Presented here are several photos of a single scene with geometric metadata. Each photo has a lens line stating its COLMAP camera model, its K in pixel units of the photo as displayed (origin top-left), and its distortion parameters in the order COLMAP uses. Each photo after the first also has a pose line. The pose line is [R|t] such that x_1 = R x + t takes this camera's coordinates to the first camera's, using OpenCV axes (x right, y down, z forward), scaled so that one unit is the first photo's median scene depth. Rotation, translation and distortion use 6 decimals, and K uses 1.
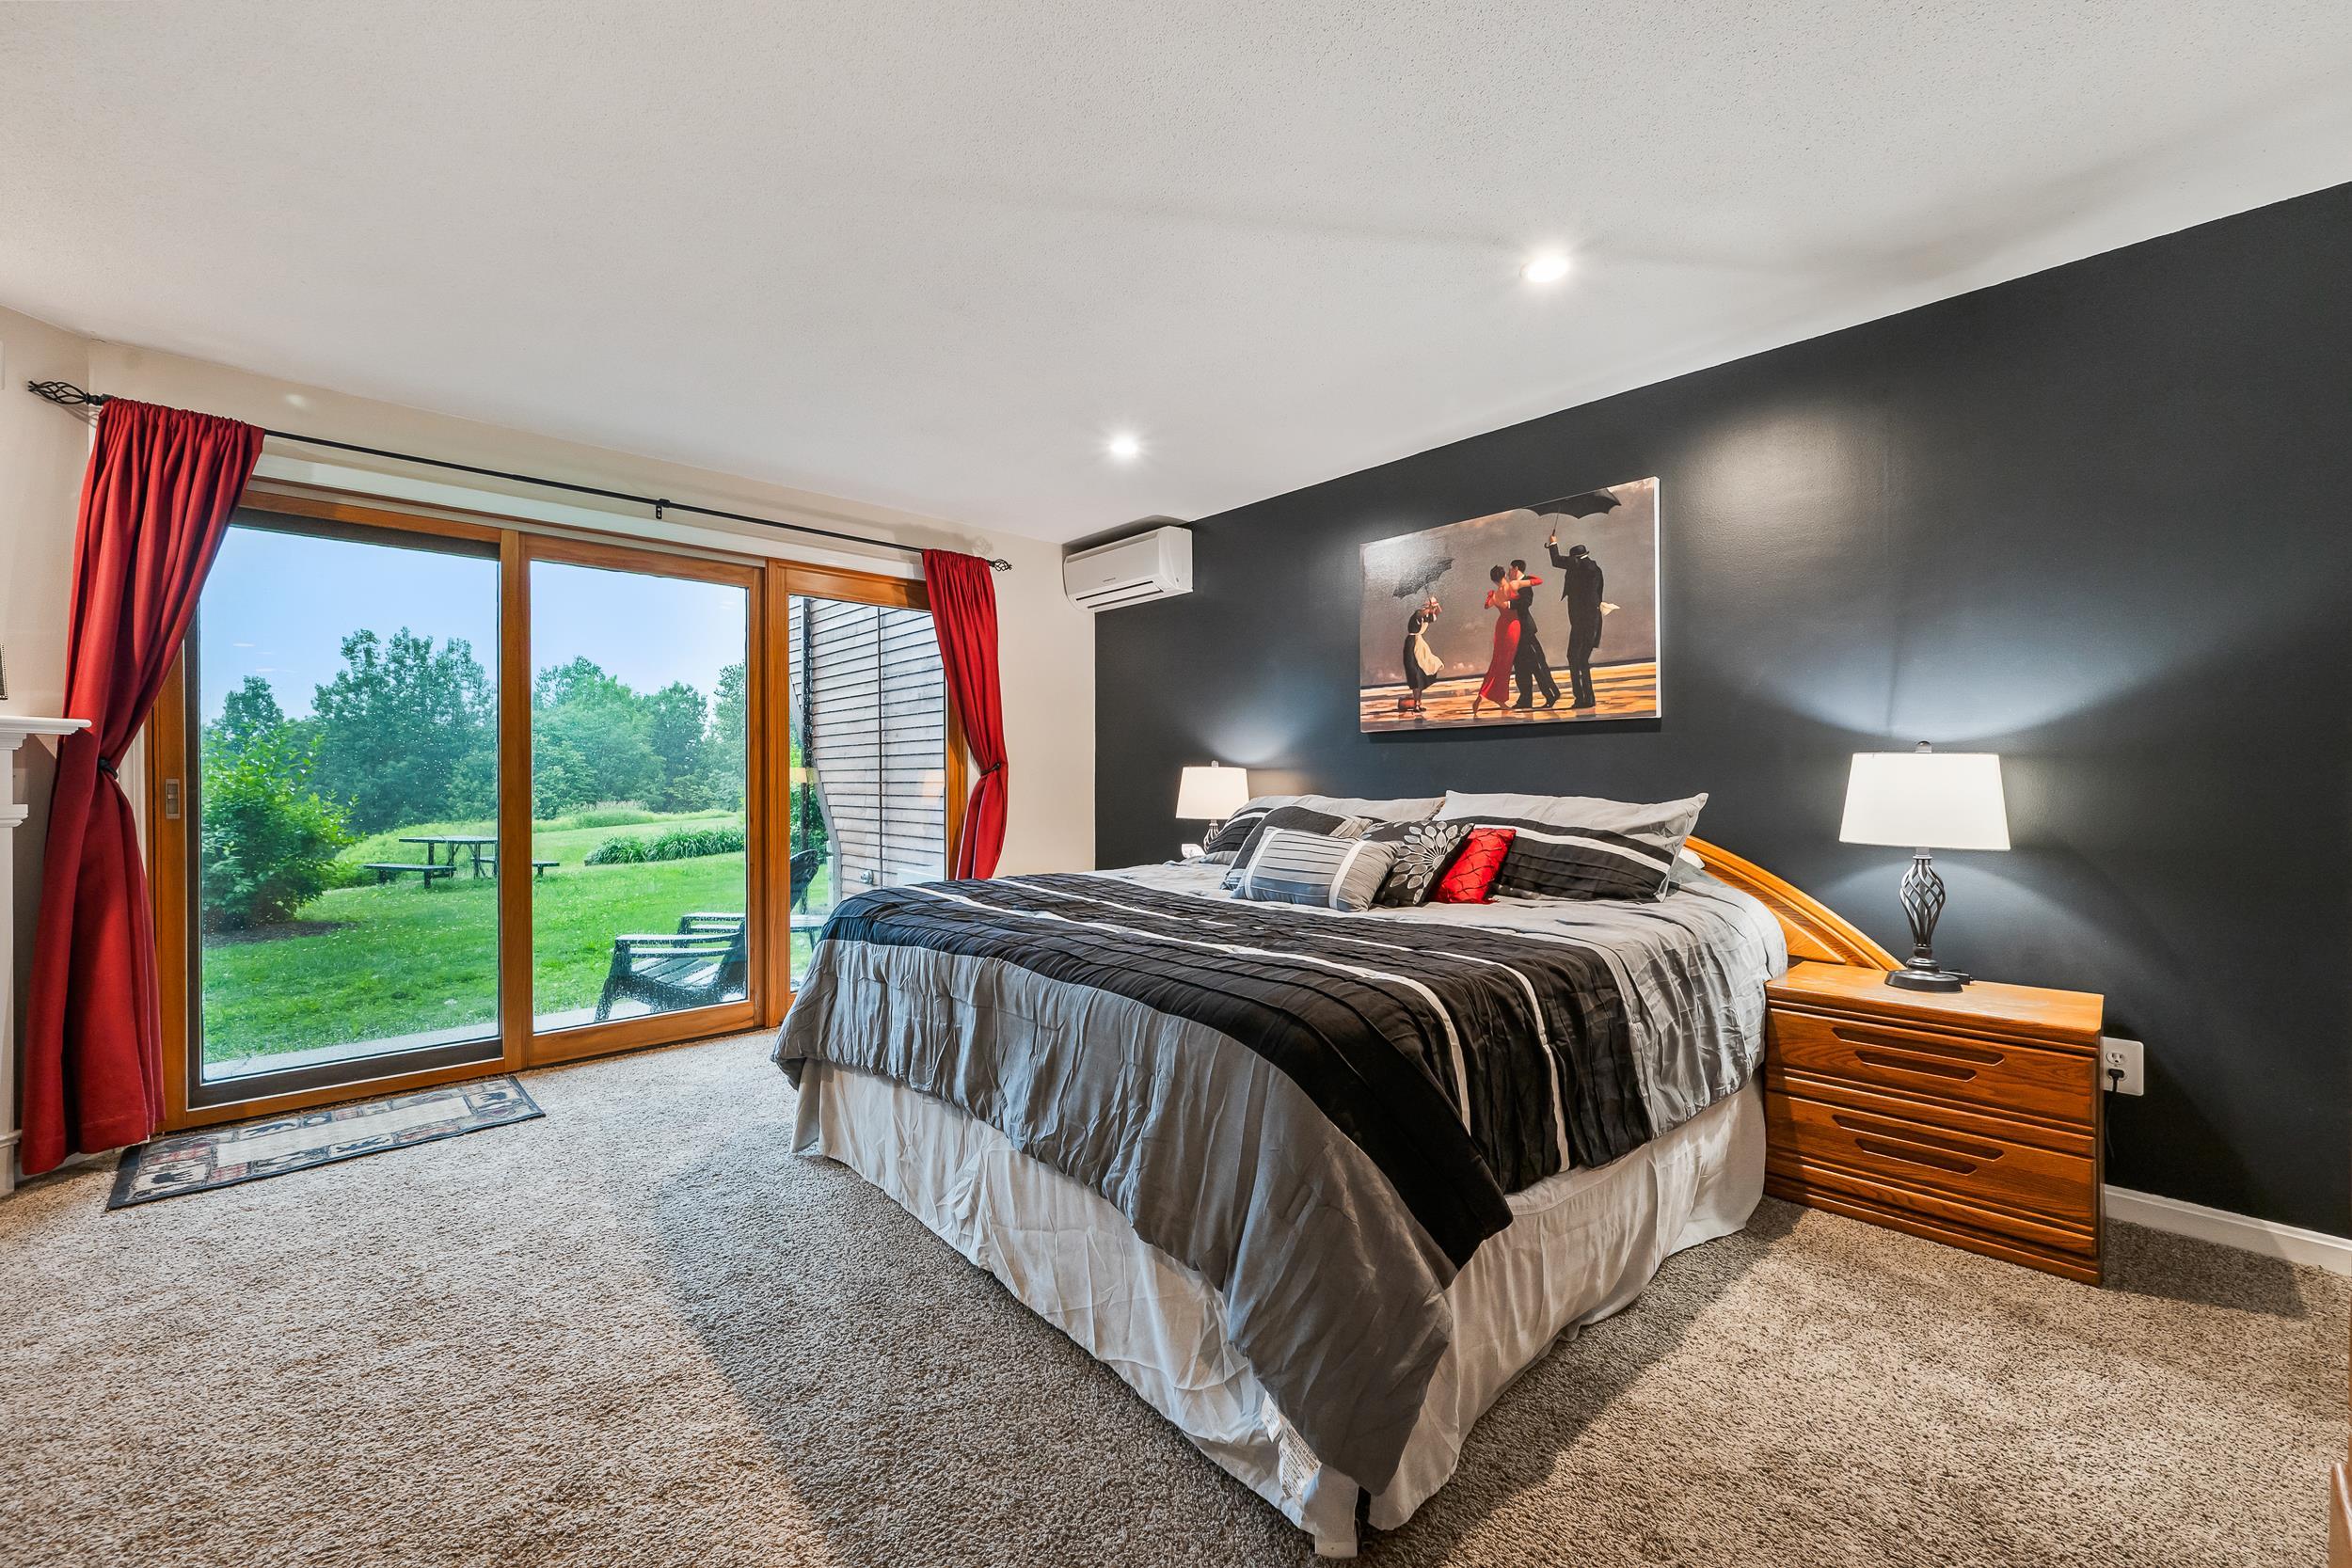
lens RADIAL K [[931.5, 0, 1217.6], [0, 931.5, 782.3], [0, 0, 1]] dist [-0.000571, -0.000073]
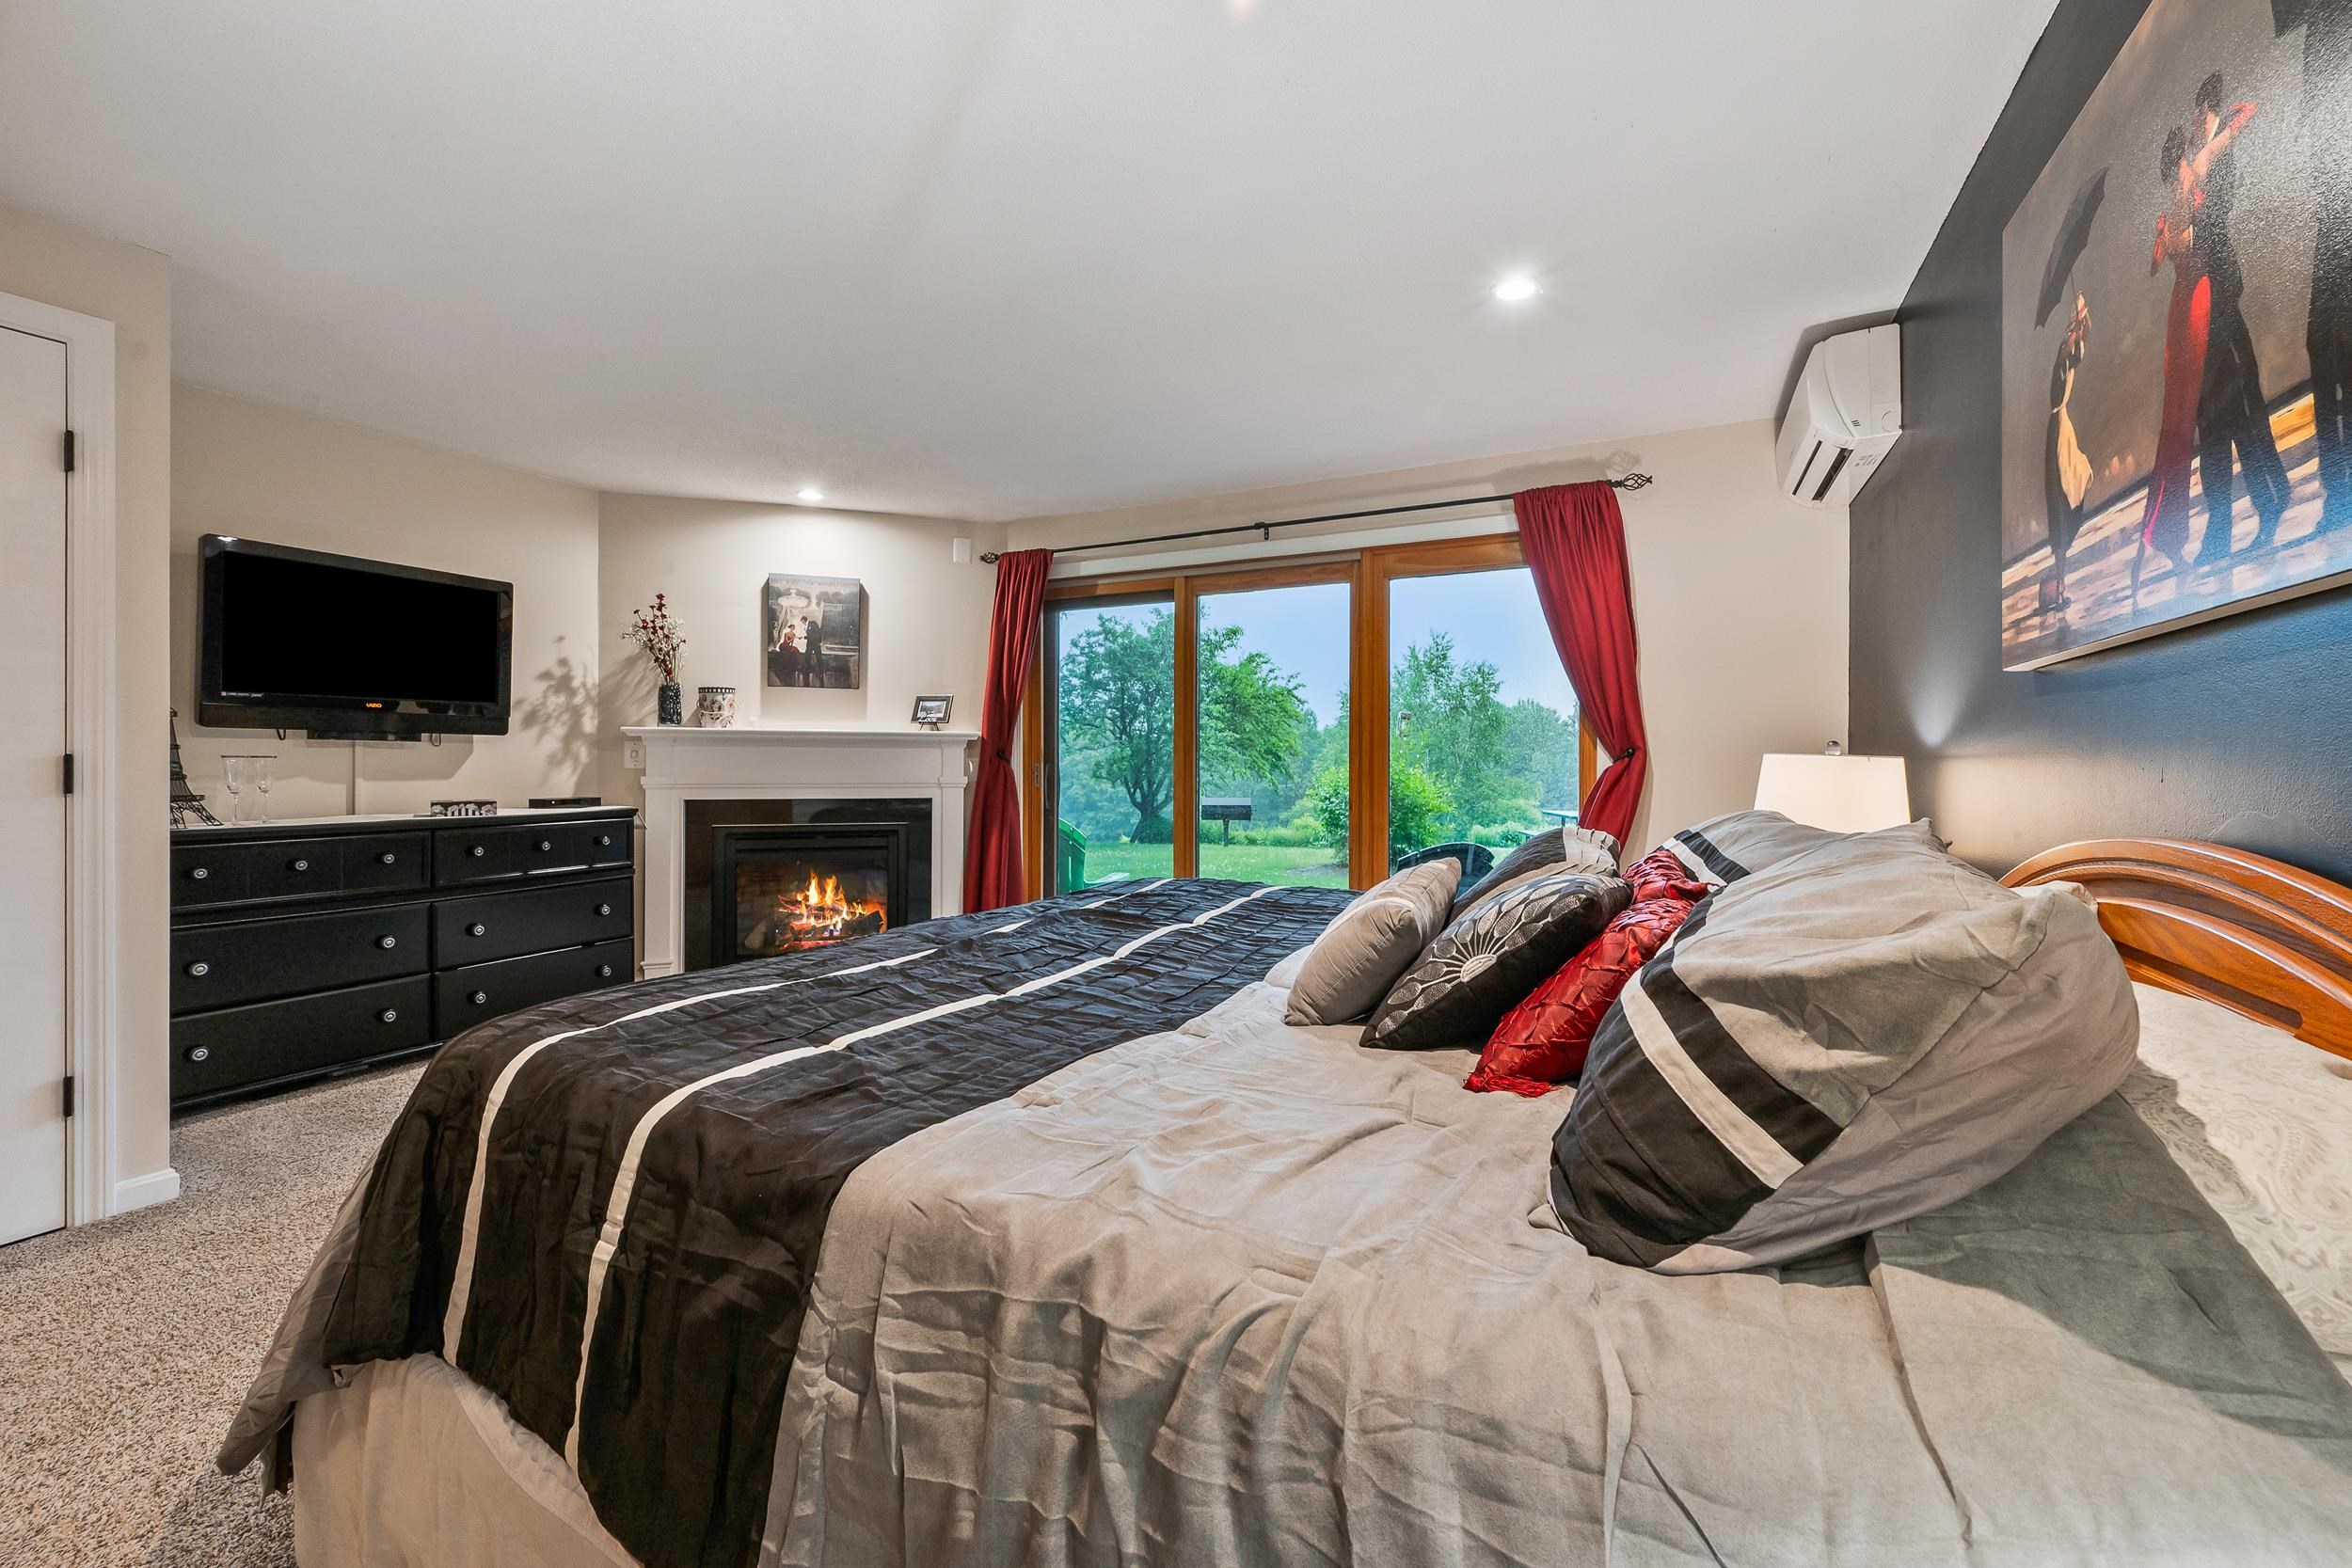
lens RADIAL K [[928.0, 0, 1183.5], [0, 928.0, 768.6], [0, 0, 1]] dist [-0.000580, 0.000150]
pose [[0.311214, 0.016019, -0.950205, 0.468649], [-0.008182, 0.999866, 0.014177, -0.012468], [0.950305, 0.003363, 0.311303, 0.539241]]
